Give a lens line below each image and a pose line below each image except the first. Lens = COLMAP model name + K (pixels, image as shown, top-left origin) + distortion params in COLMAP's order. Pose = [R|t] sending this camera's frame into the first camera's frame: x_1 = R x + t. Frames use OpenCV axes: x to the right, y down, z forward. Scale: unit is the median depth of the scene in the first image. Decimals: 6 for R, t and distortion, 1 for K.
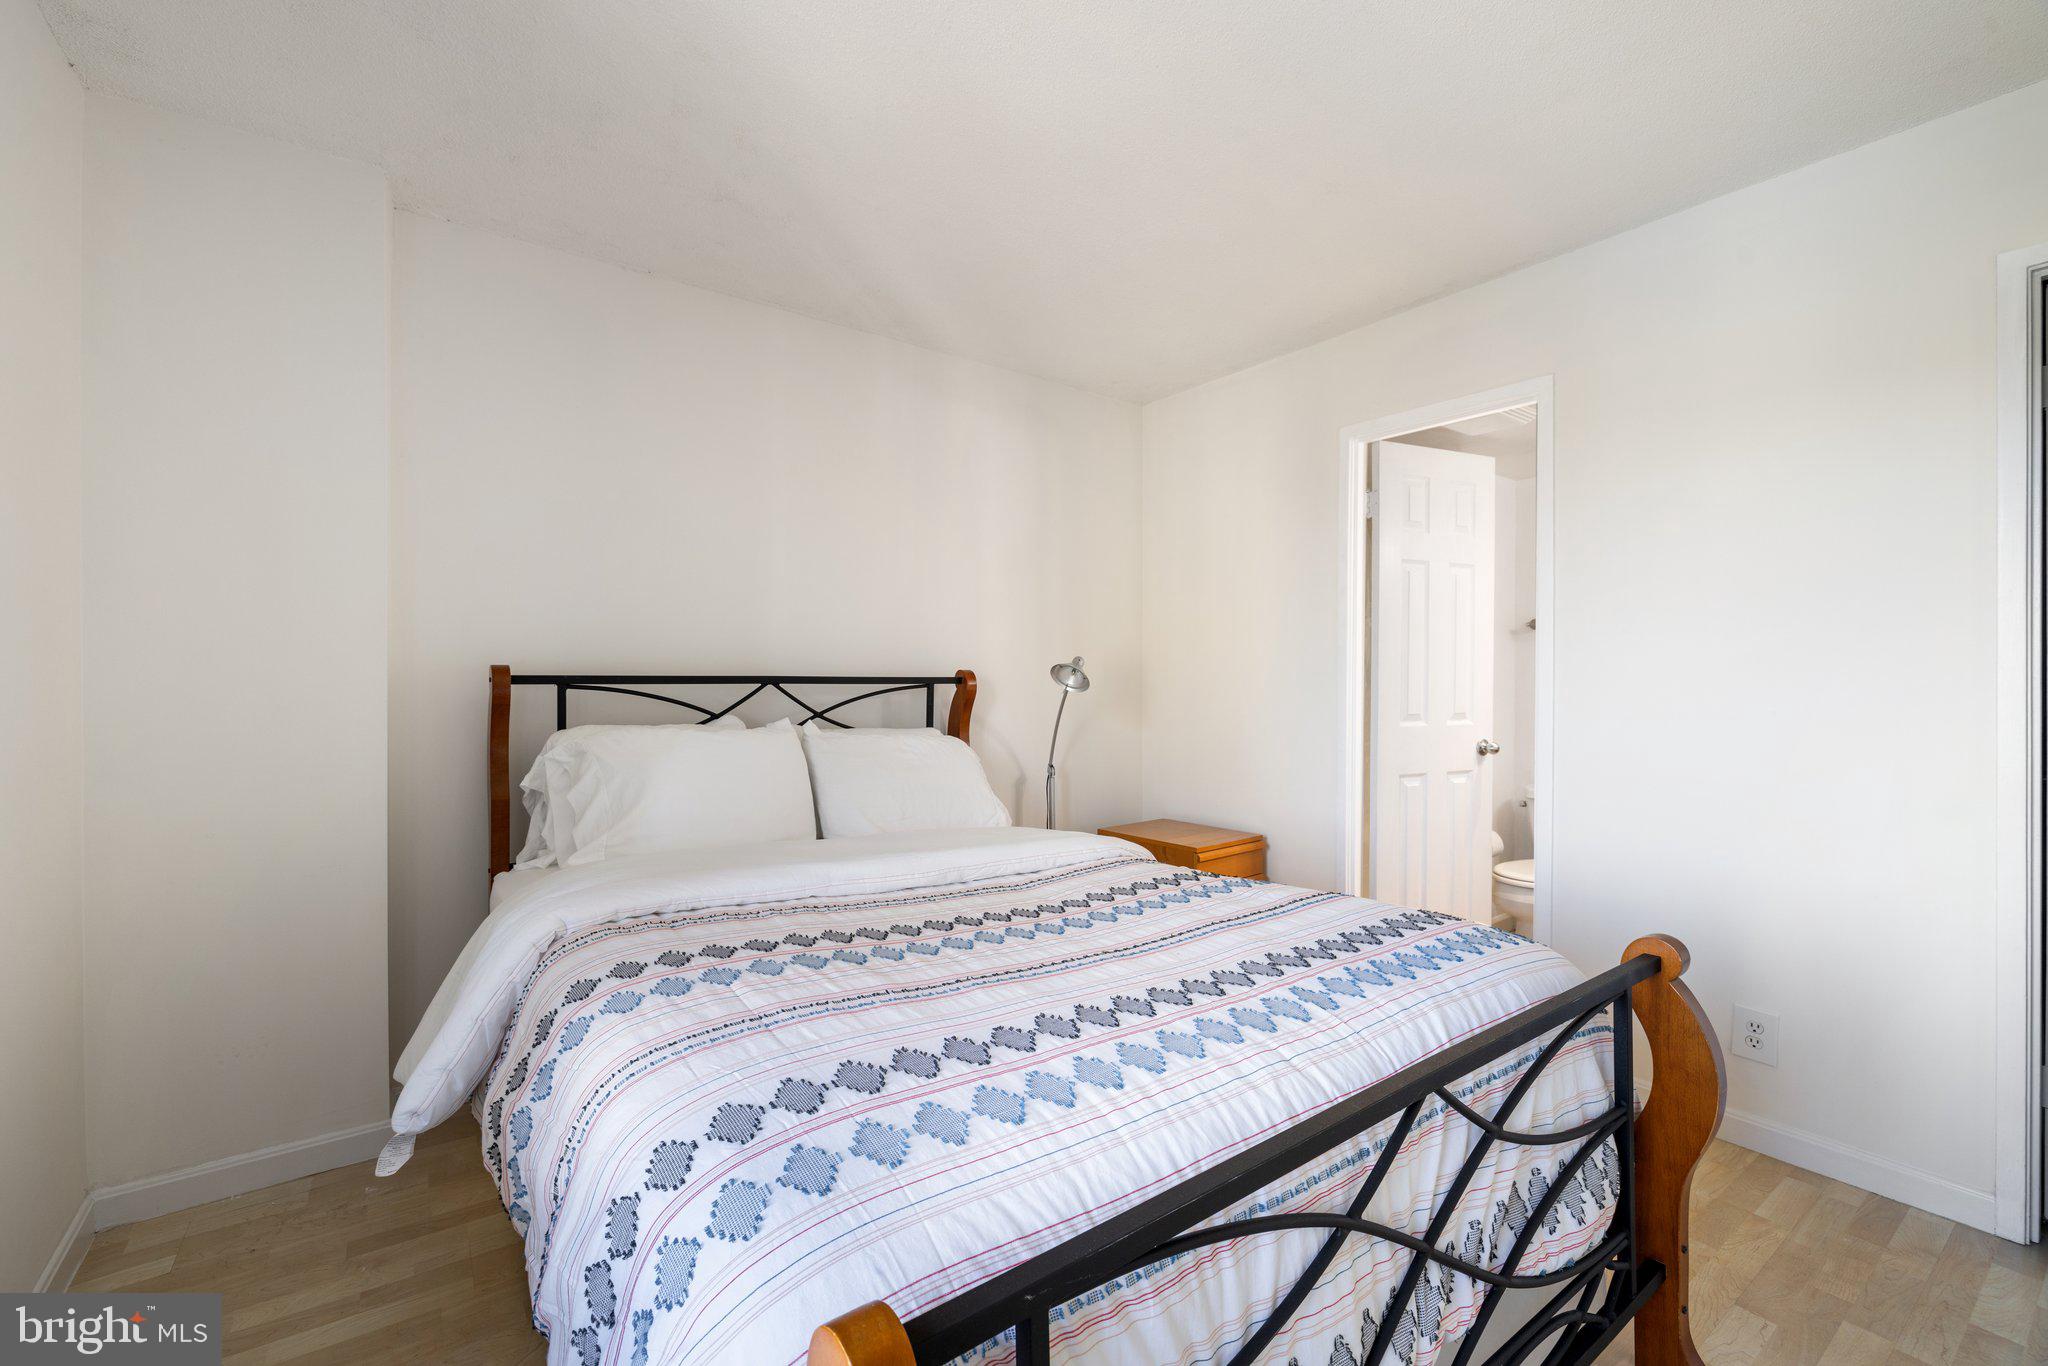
lens RADIAL K [[874.5, 0, 998.8], [0, 874.5, 678.1], [0, 0, 1]] dist [0.000127, -0.000056]
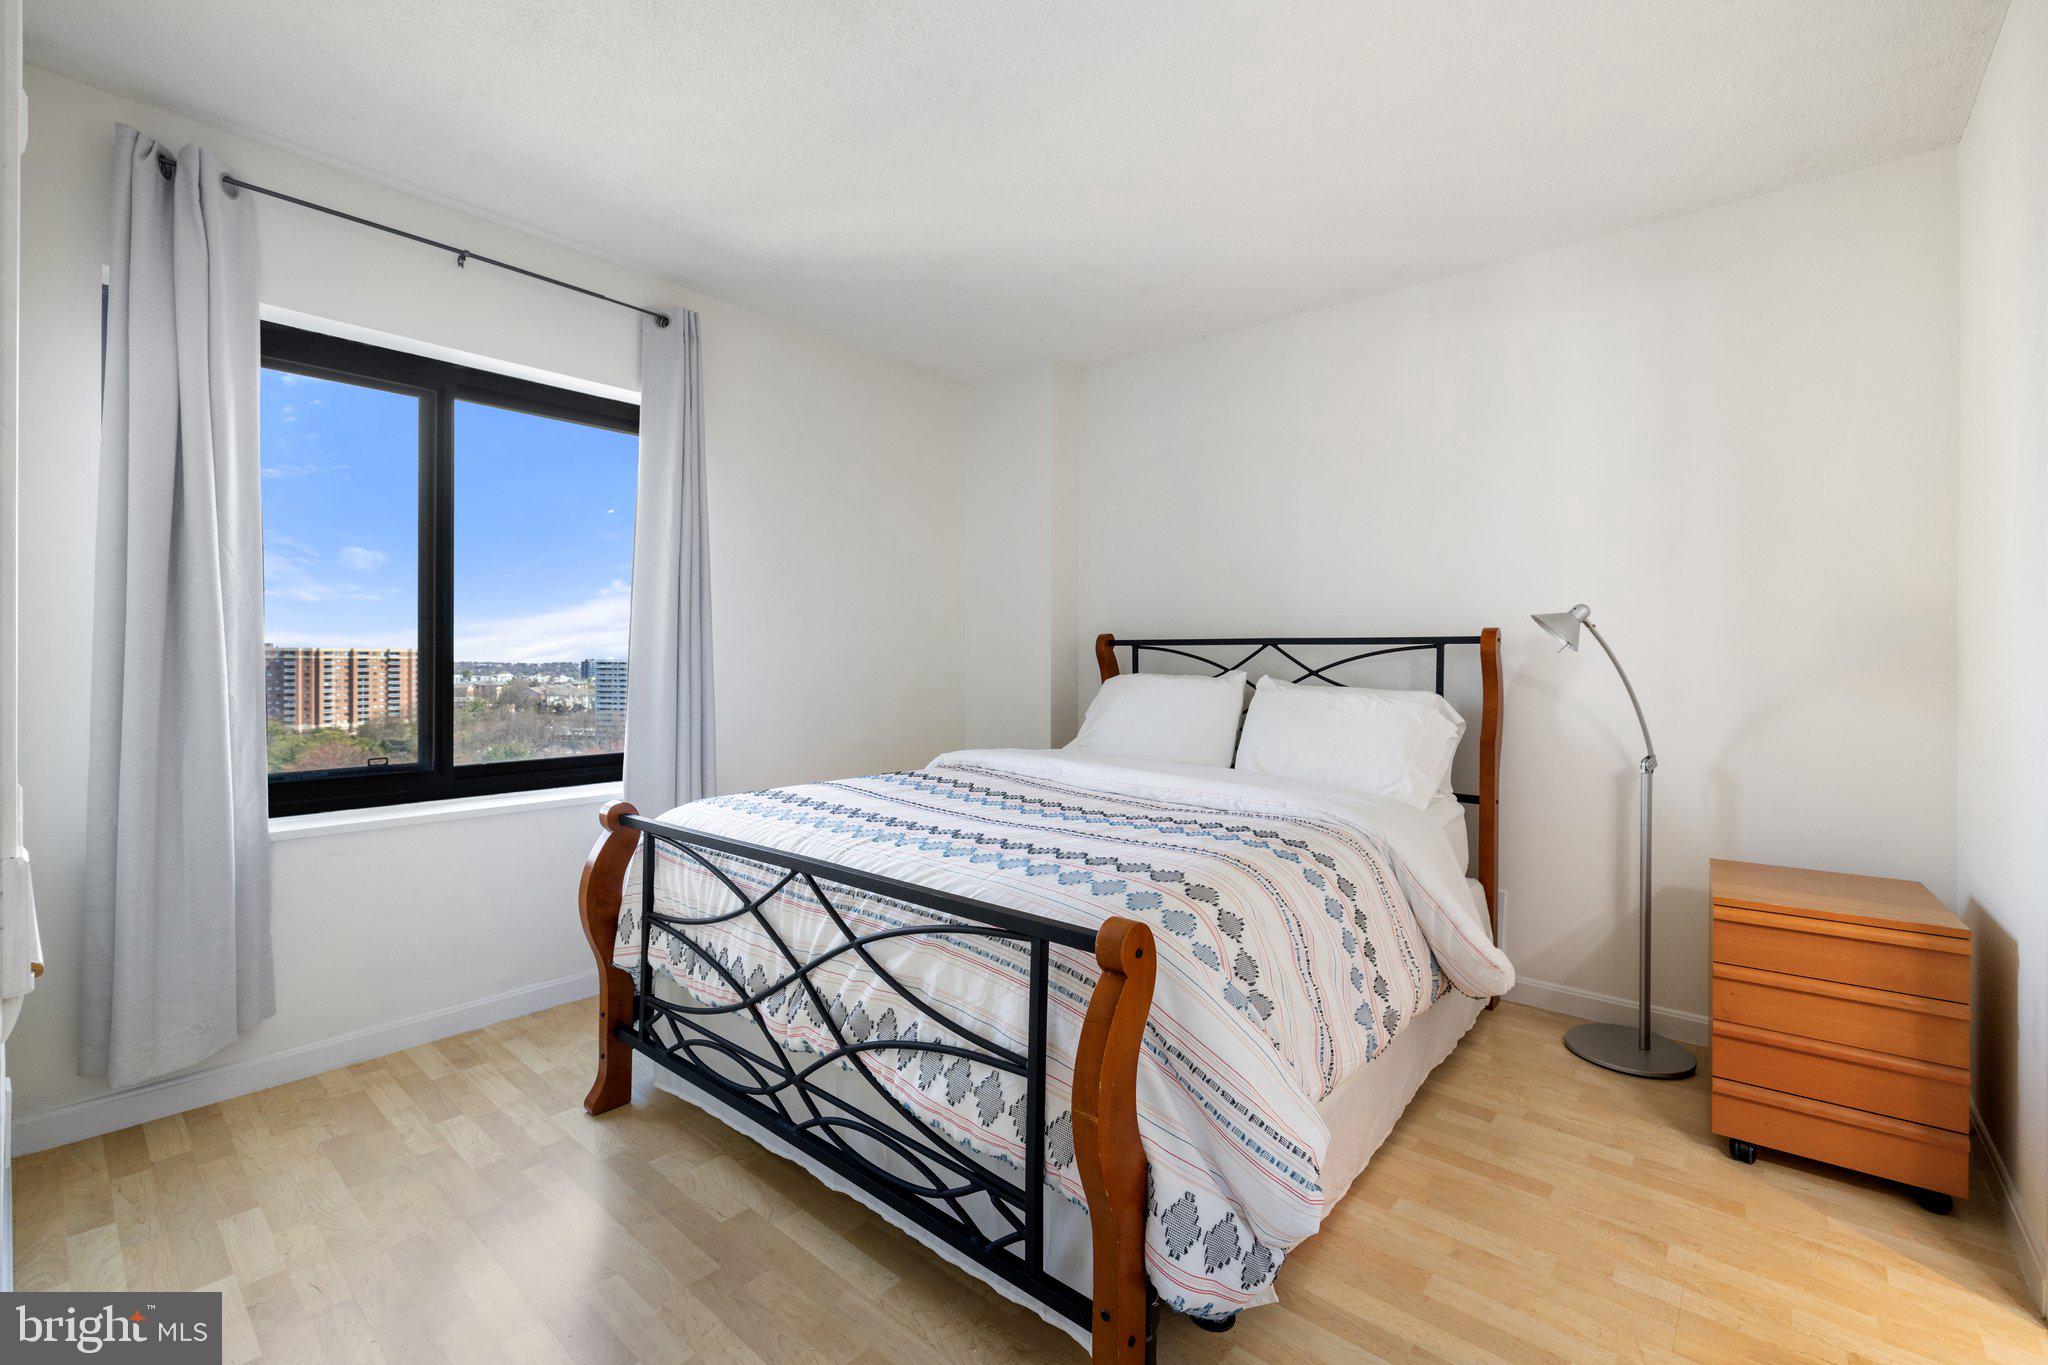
lens RADIAL K [[874.5, 0, 998.8], [0, 874.5, 677.6], [0, 0, 1]] dist [0.000127, -0.000056]
pose [[0.239842, 0.020123, -0.970603, 0.824084], [-0.010119, 0.999783, 0.018228, 0.034156], [0.970759, 0.005450, 0.239994, 0.376568]]
